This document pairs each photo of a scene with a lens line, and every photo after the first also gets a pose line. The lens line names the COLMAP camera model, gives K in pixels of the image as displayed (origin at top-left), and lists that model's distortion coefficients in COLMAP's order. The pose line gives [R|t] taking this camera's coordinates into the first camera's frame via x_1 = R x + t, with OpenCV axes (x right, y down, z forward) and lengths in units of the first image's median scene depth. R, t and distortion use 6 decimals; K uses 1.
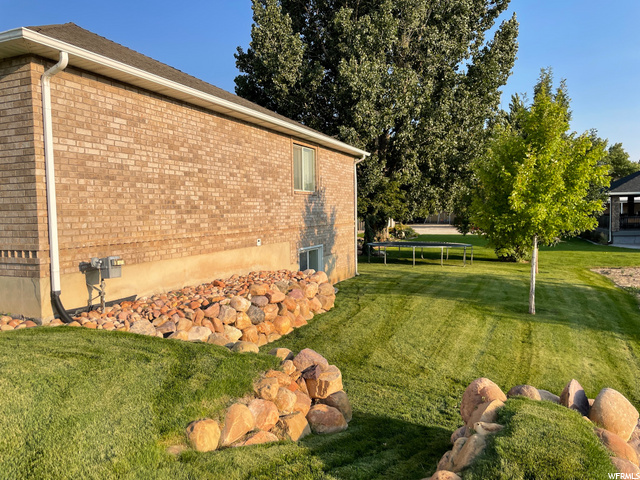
lens RADIAL K [[480.3, 0, 323.2], [0, 480.3, 244.3], [0, 0, 1]] dist [0.106631, -0.147703]
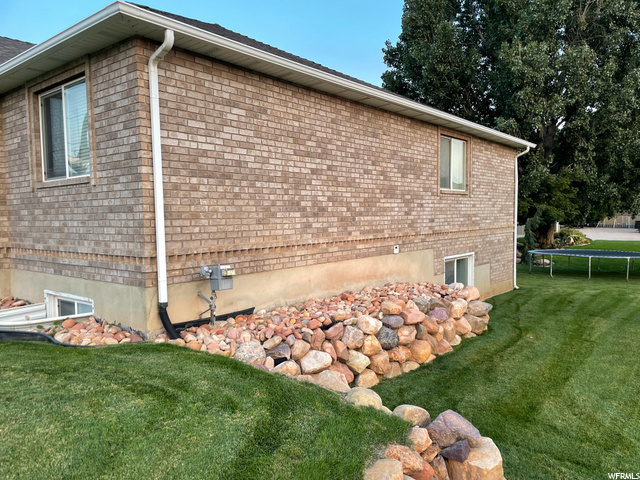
lens RADIAL K [[480.3, 0, 323.2], [0, 480.3, 244.3], [0, 0, 1]] dist [0.106631, -0.147703]
pose [[0.954690, 0.022169, -0.296774, -0.002412], [-0.023356, 0.999727, -0.000453, -0.012988], [0.296683, 0.007364, 0.954948, 0.173988]]
